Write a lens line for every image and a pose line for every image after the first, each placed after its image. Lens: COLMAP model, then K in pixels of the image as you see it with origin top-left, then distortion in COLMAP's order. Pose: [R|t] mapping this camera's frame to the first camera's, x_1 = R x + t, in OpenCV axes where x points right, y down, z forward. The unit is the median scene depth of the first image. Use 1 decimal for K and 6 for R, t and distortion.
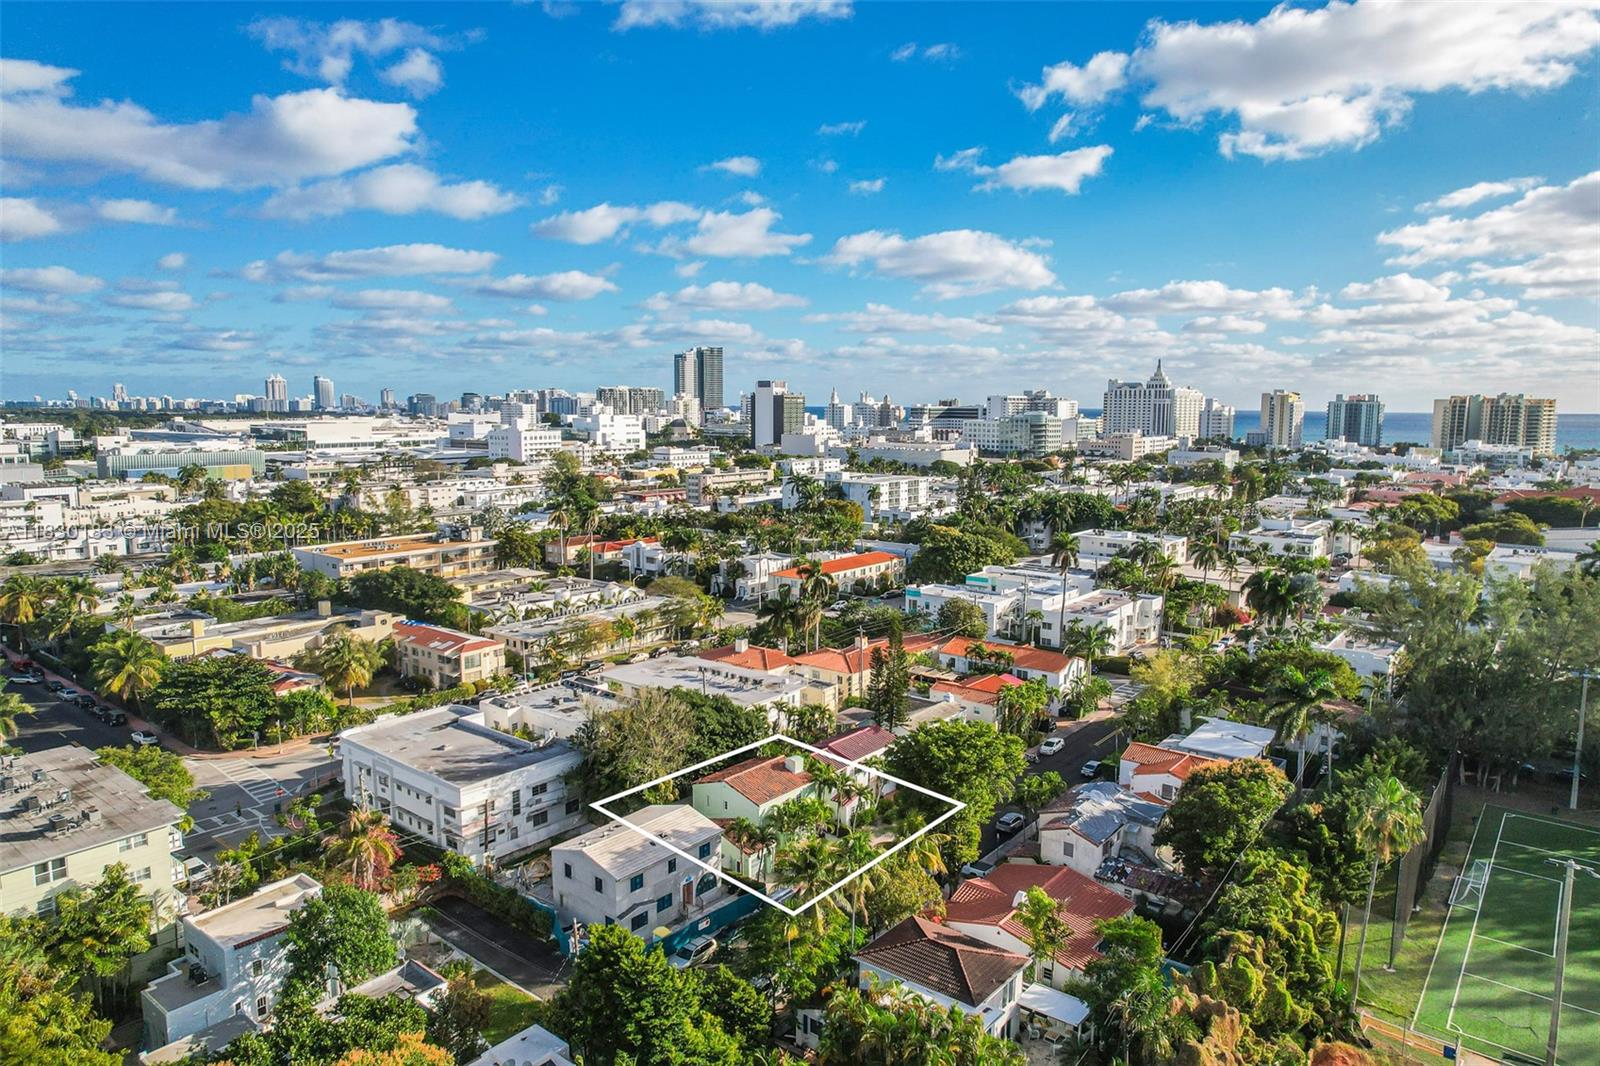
lens RADIAL K [[1020.1, 0, 800.7], [0, 1020.1, 540.3], [0, 0, 1]] dist [-0.054126, 0.036859]
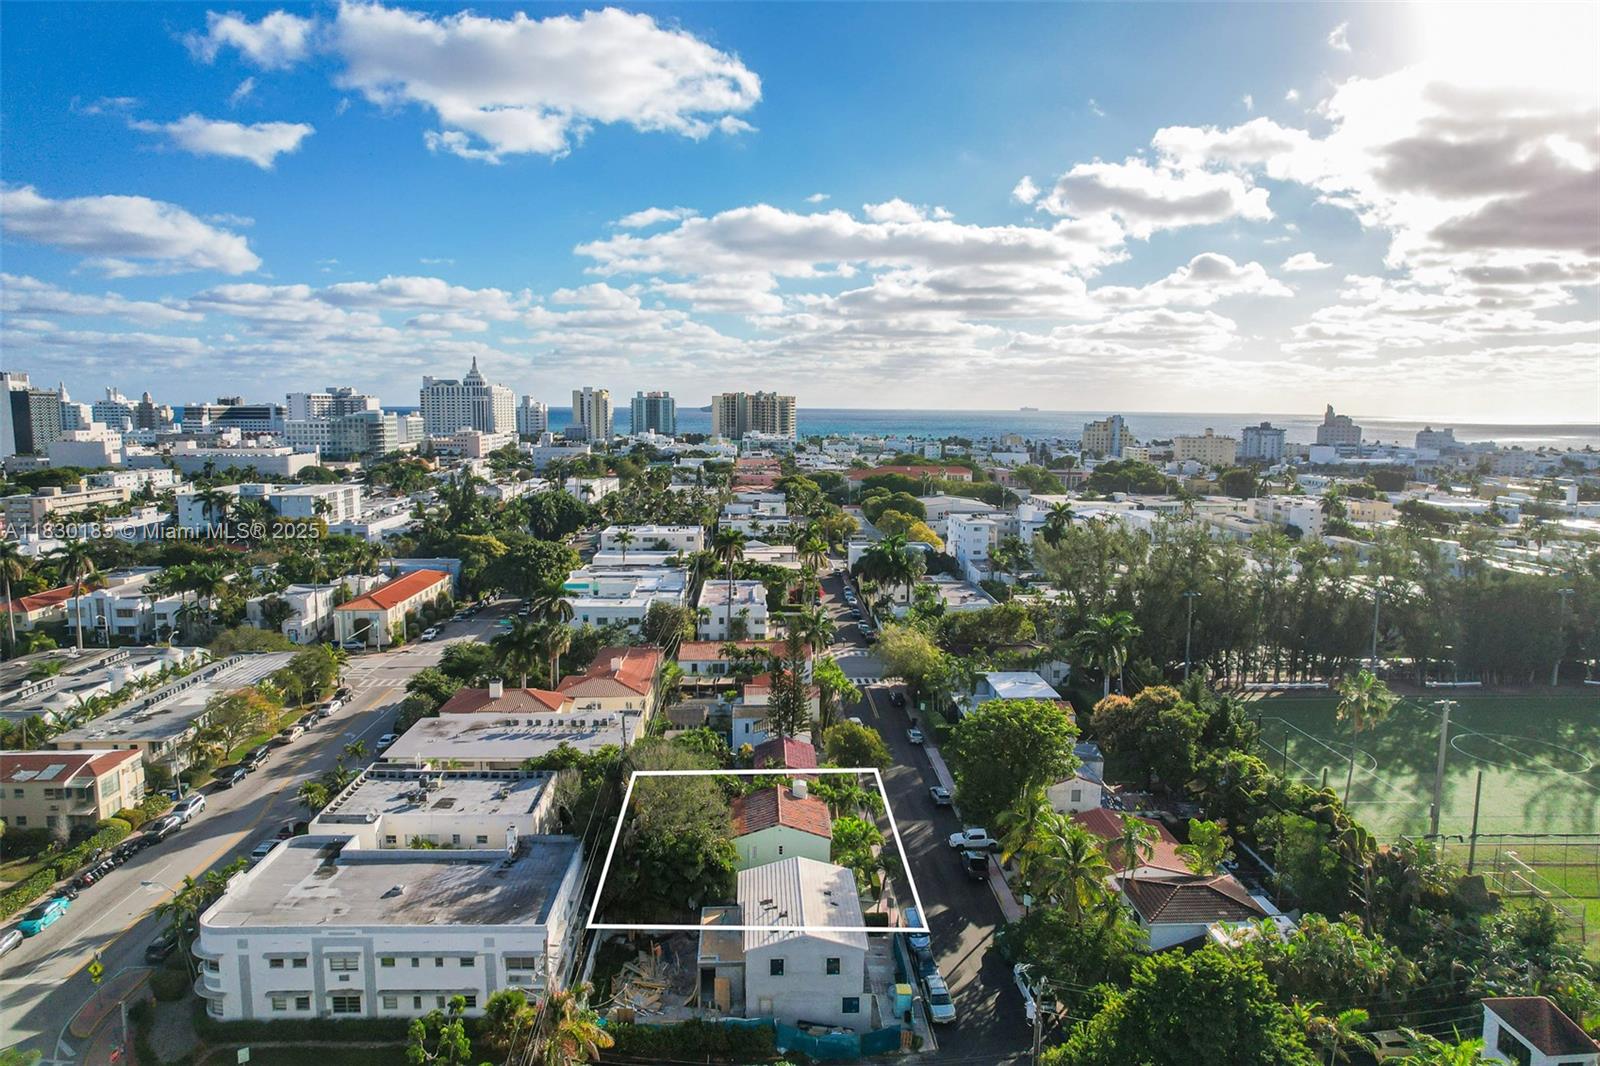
lens RADIAL K [[1020.1, 0, 798.4], [0, 1020.1, 584.7], [0, 0, 1]] dist [-0.054126, 0.036859]
pose [[0.754614, -0.113455, 0.646286, -0.321195], [0.084026, 0.993538, 0.076303, -0.020417], [-0.650767, -0.003274, 0.759270, 0.161927]]
